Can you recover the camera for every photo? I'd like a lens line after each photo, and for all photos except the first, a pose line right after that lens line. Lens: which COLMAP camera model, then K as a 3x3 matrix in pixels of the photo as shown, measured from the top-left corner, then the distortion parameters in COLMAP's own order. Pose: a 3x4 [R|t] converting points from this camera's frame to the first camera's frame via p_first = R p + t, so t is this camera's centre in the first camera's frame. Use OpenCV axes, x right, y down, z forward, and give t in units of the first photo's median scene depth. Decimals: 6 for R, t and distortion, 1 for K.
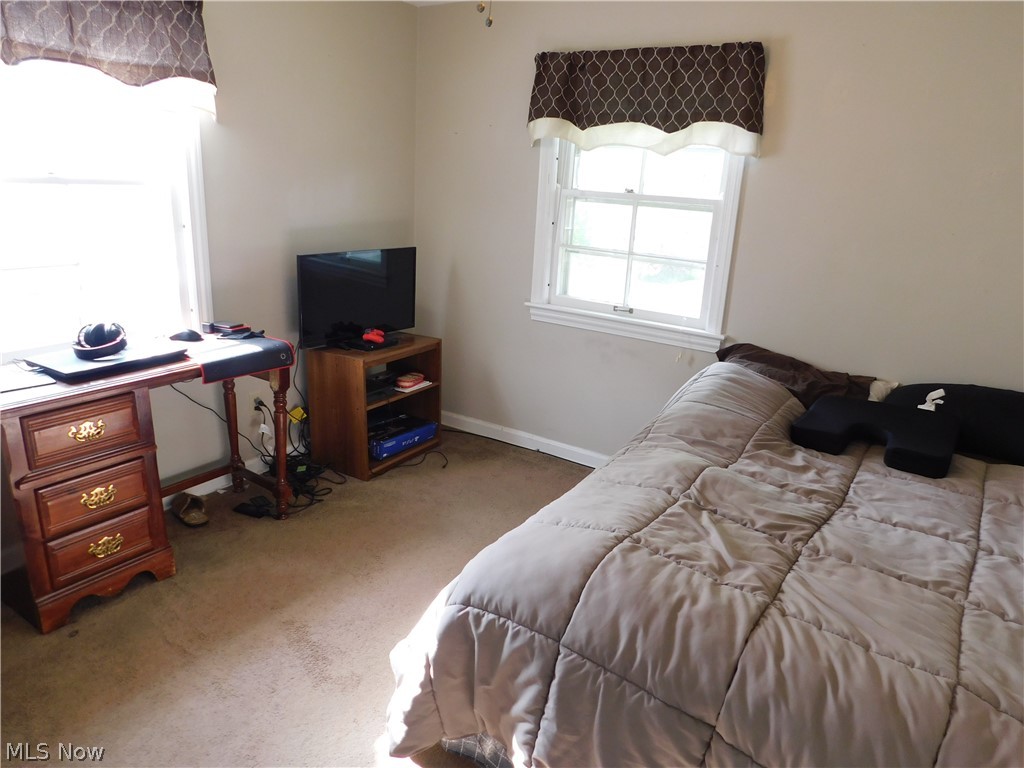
lens RADIAL K [[685.4, 0, 513.0], [0, 685.4, 392.3], [0, 0, 1]] dist [-0.058263, 0.060392]
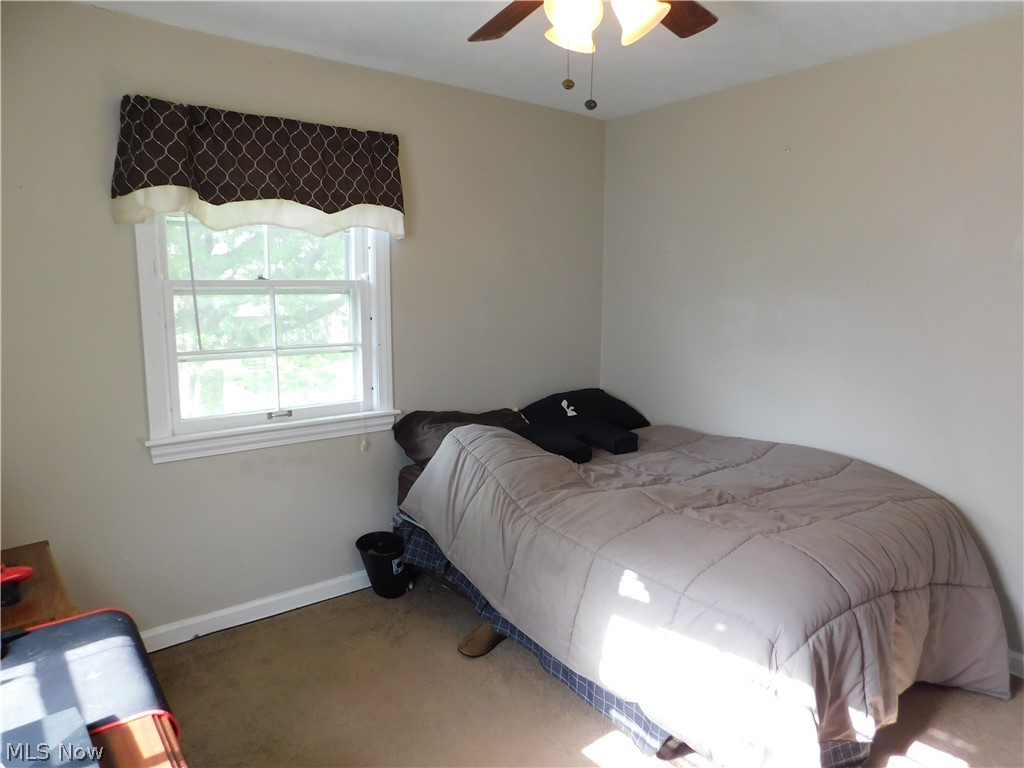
lens RADIAL K [[685.4, 0, 513.0], [0, 685.4, 392.3], [0, 0, 1]] dist [-0.058263, 0.060392]
pose [[0.307138, -0.201650, 0.930056, -0.582879], [0.299875, 0.948014, 0.106514, -0.165684], [-0.903184, 0.246186, 0.351641, 0.482268]]
